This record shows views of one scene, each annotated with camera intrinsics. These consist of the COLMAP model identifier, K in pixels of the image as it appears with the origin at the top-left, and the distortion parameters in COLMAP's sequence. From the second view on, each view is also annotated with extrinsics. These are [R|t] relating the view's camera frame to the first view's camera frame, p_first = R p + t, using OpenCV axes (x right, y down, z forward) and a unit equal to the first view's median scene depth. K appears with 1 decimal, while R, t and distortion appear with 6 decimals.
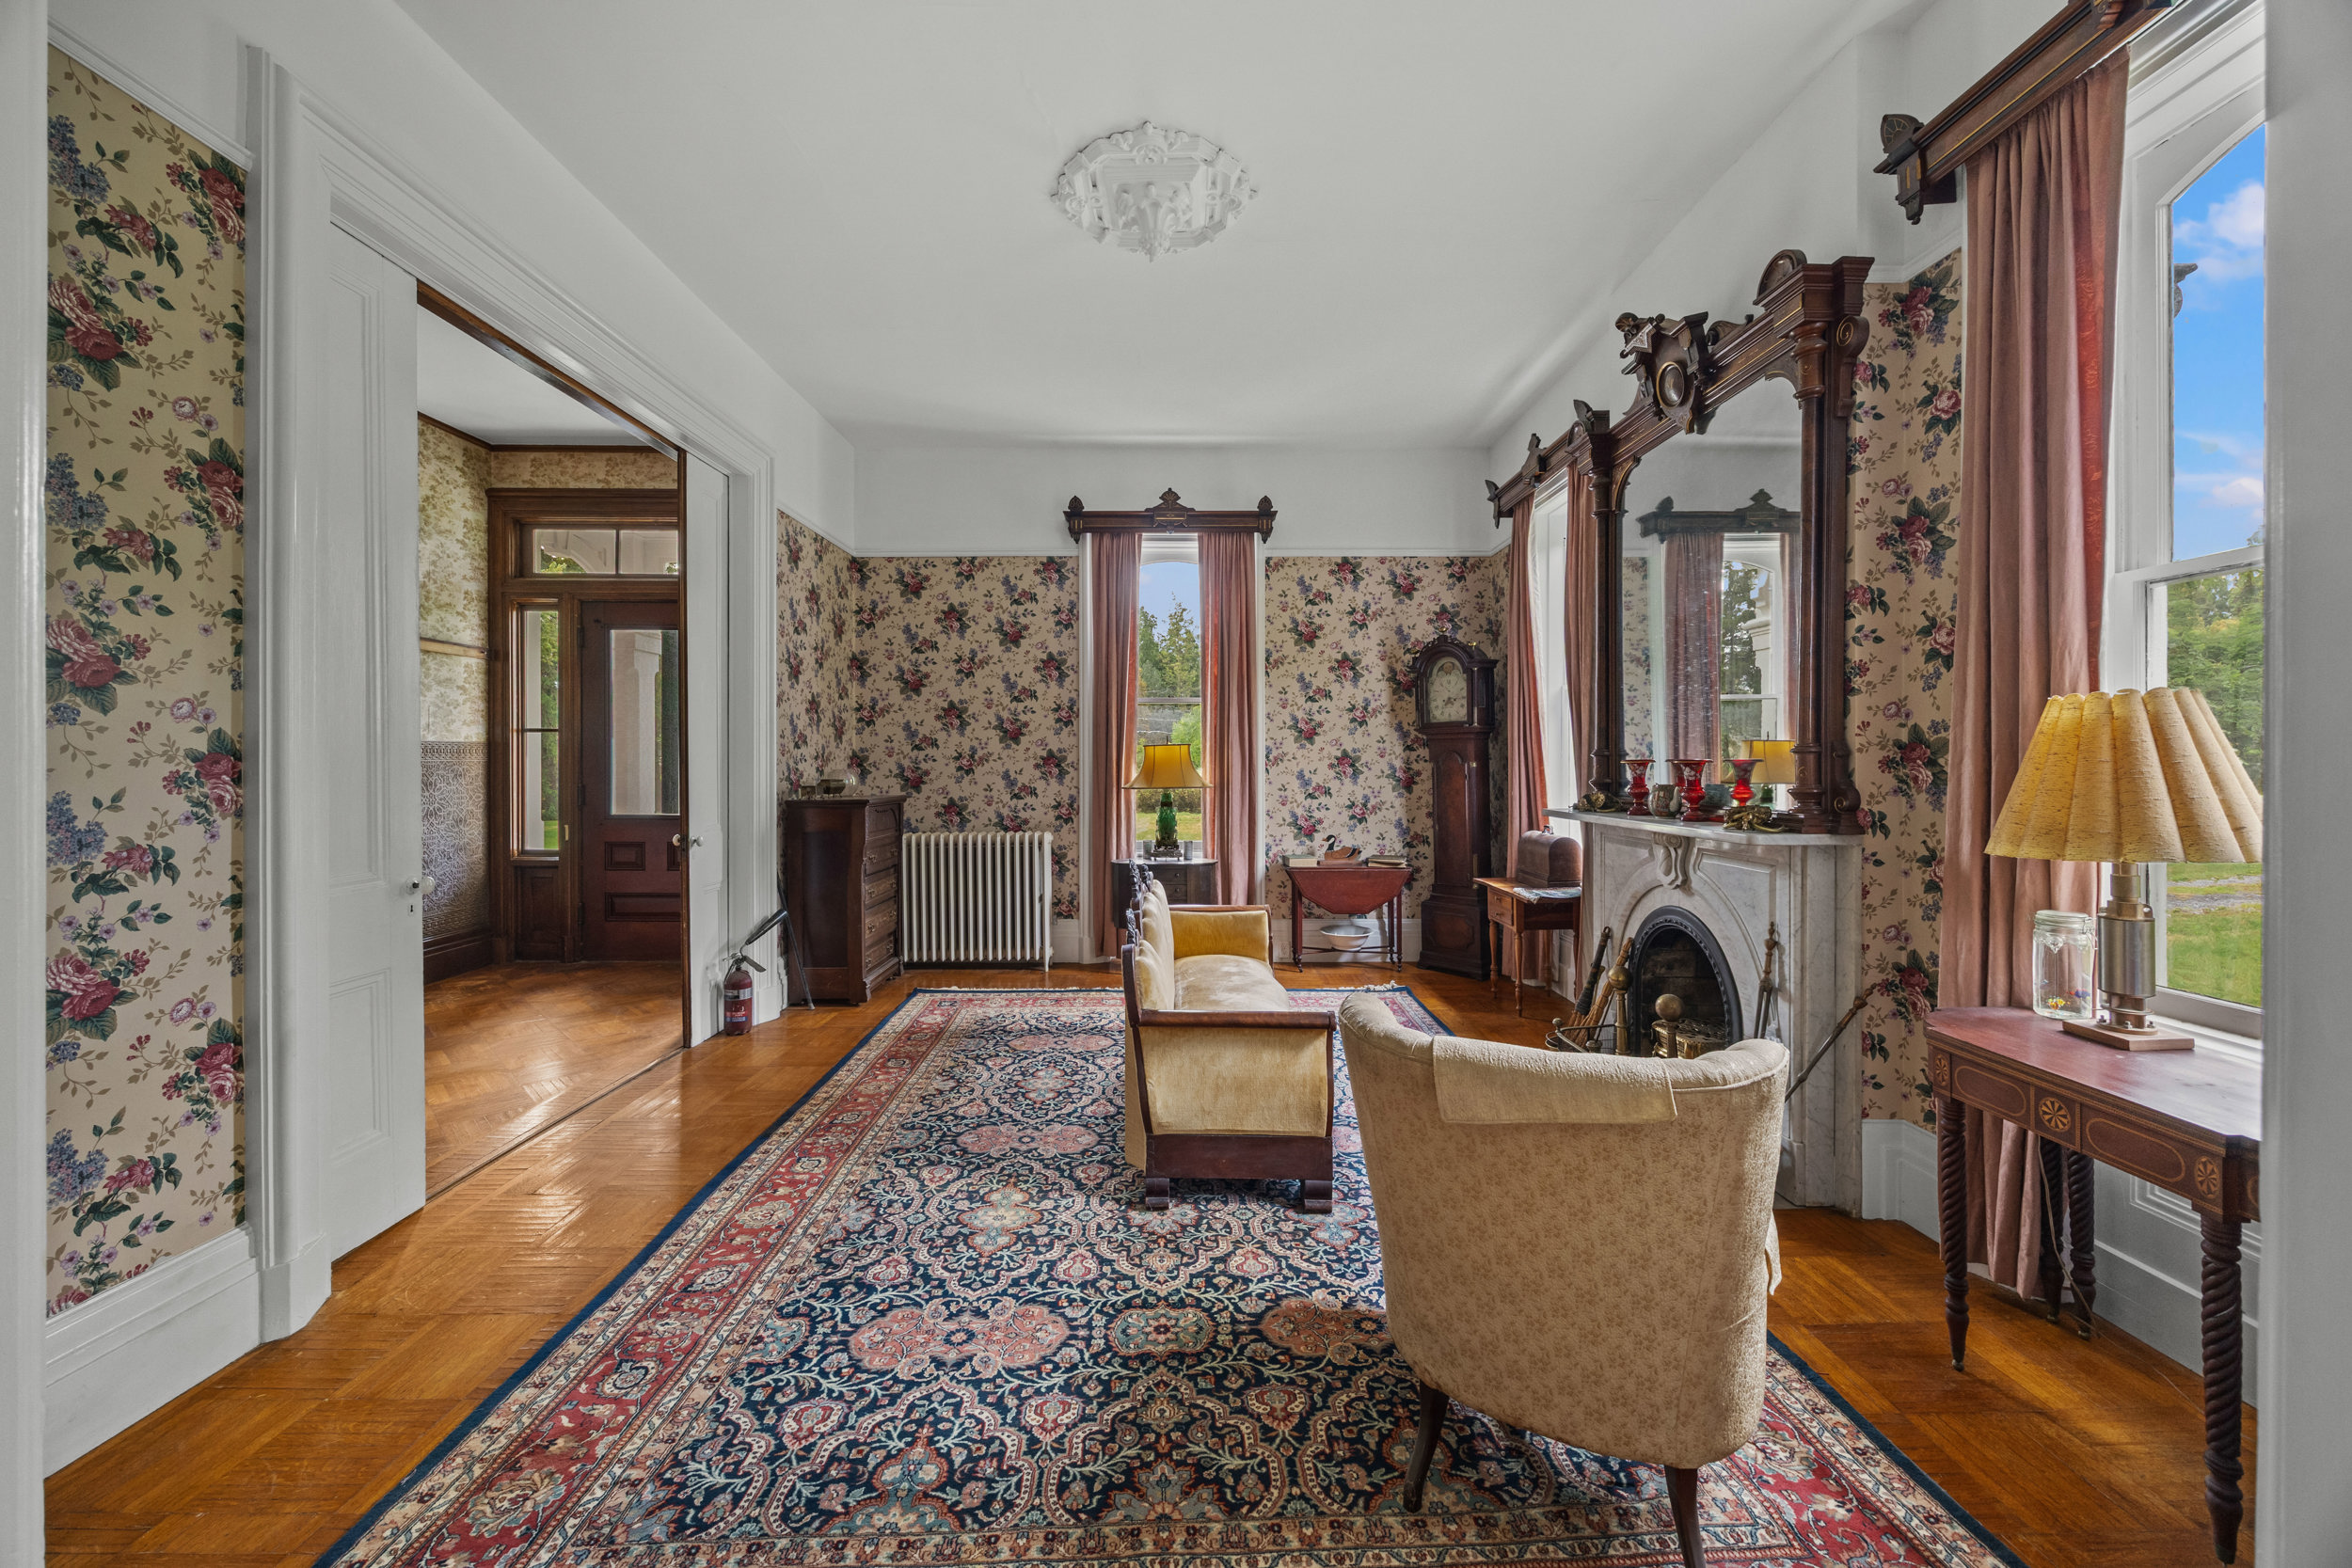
lens RADIAL K [[897.7, 0, 1181.1], [0, 897.7, 775.4], [0, 0, 1]] dist [0.002421, 0.000059]
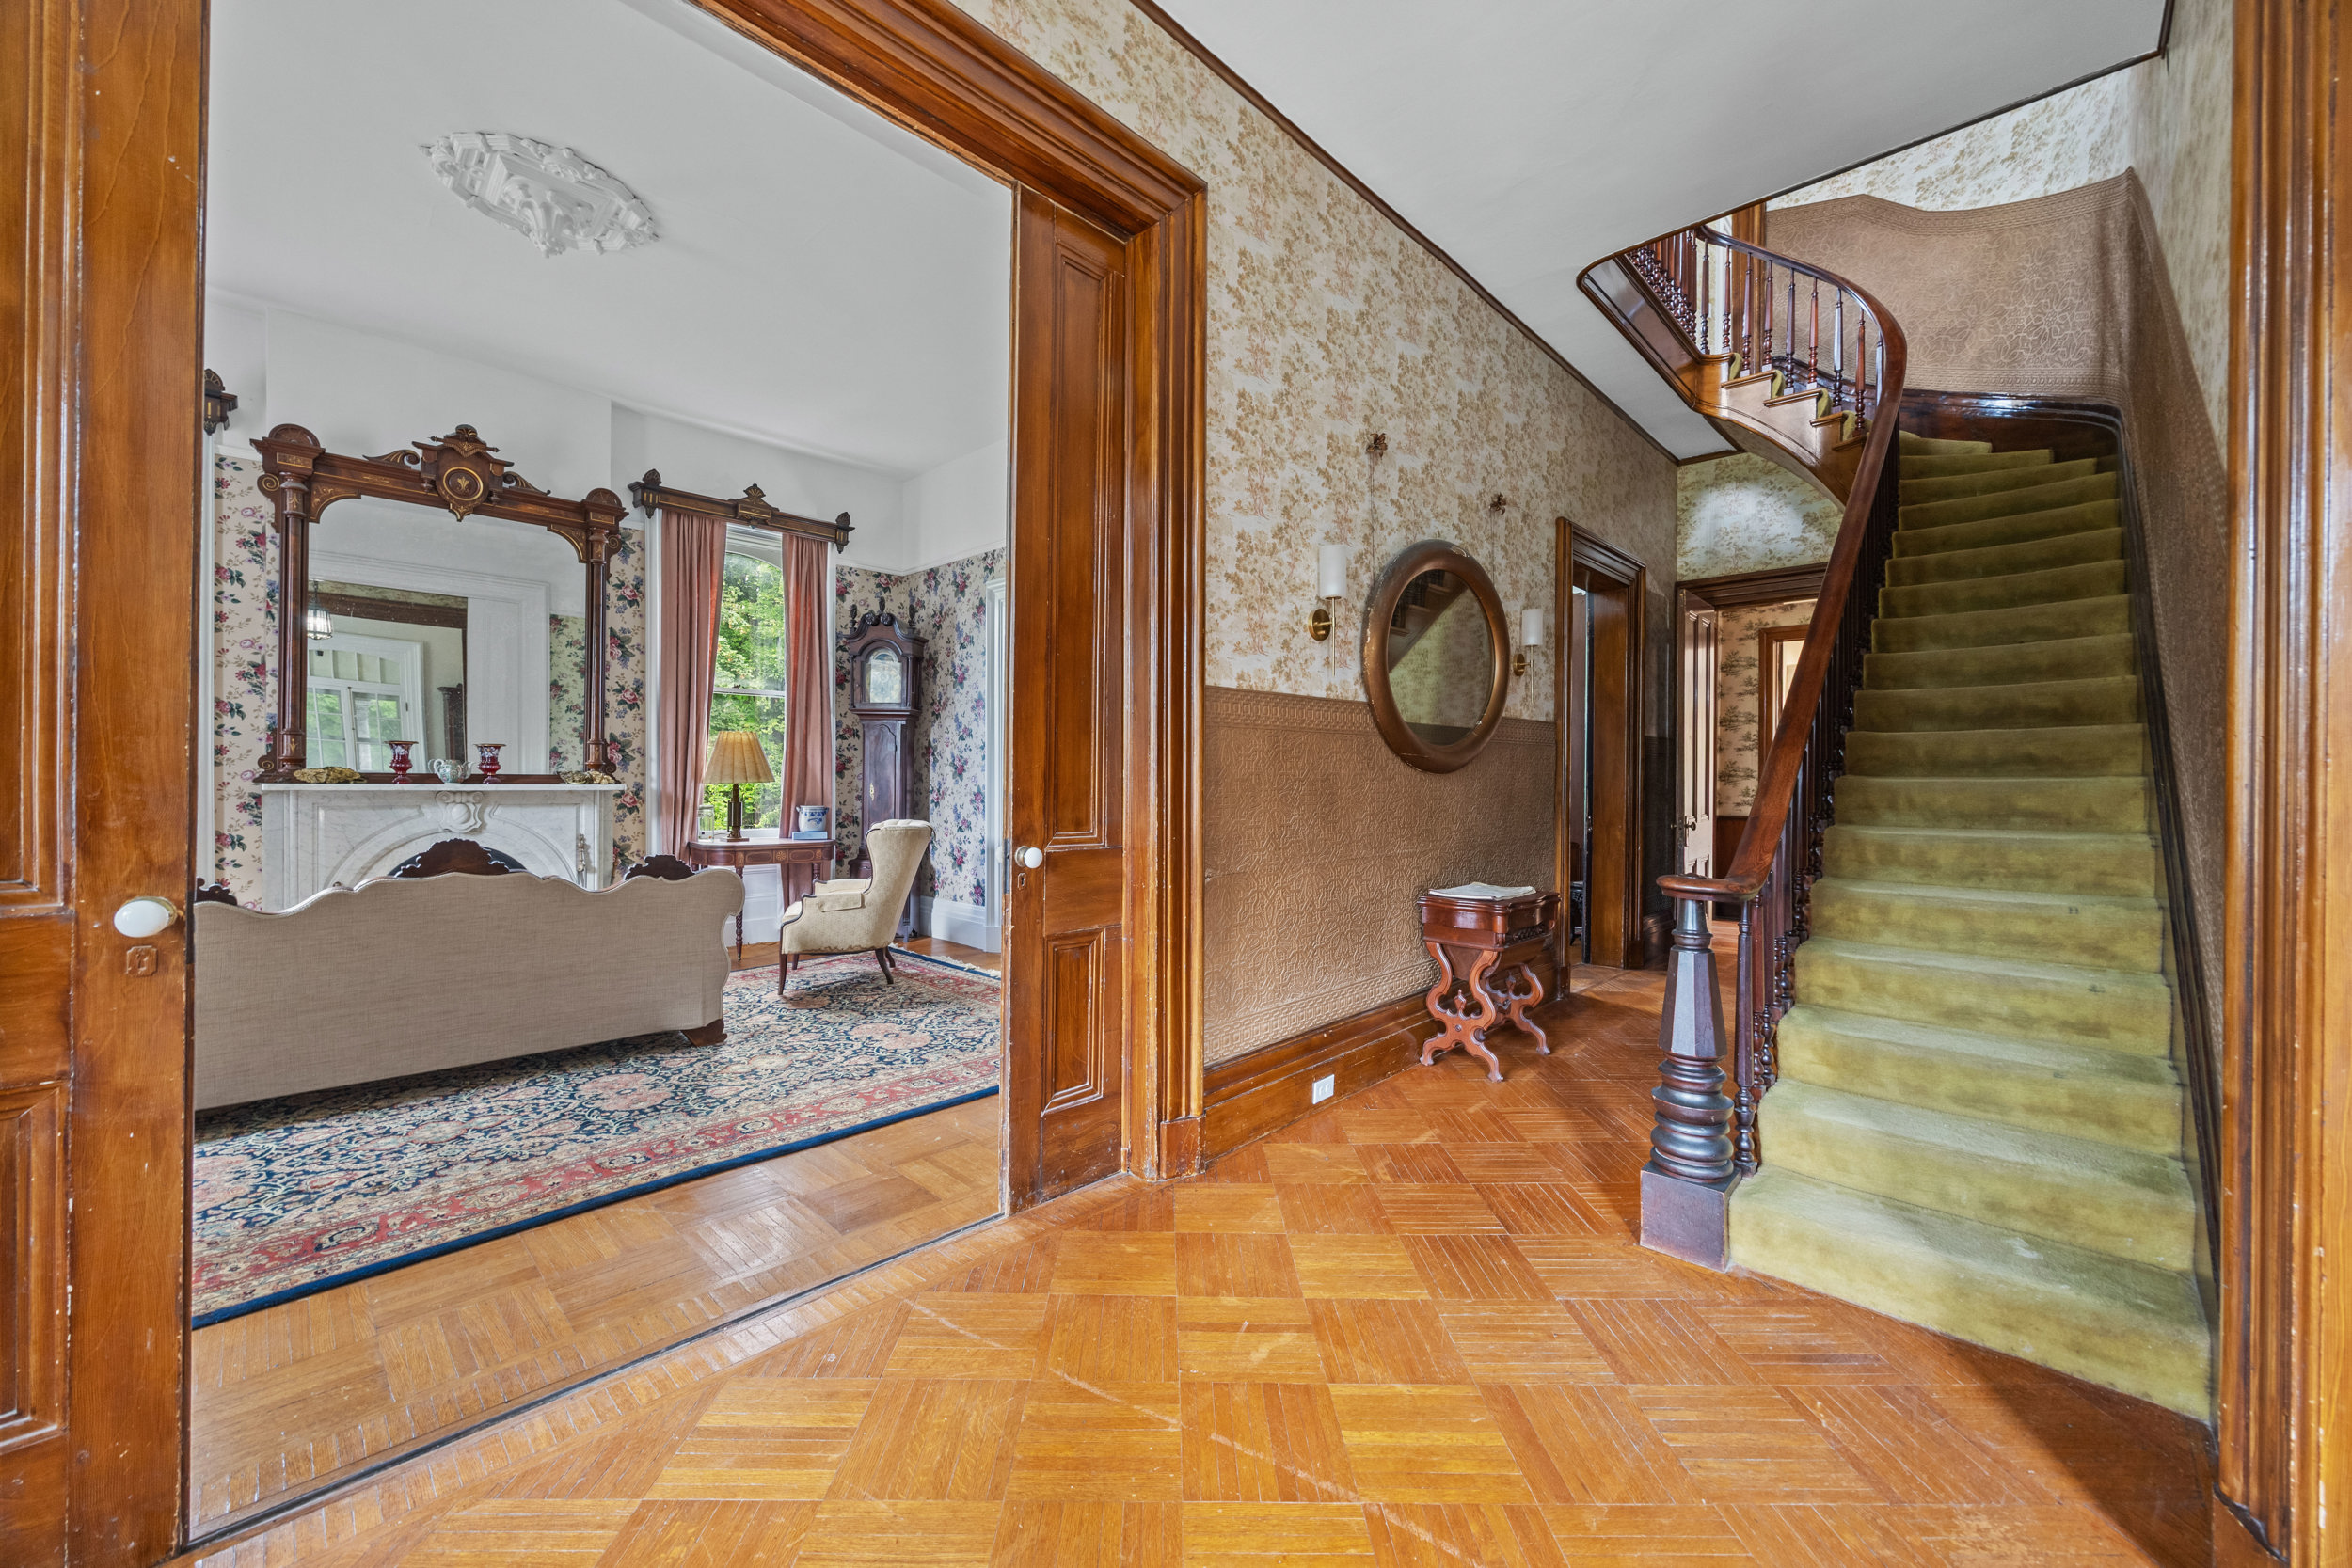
lens RADIAL K [[897.7, 0, 1176.0], [0, 897.7, 777.1], [0, 0, 1]] dist [0.002421, 0.000059]
pose [[-0.713938, -0.004046, 0.700198, -1.592438], [-0.001035, 0.999988, 0.004723, 0.037485], [-0.700208, 0.002648, -0.713934, 1.514073]]
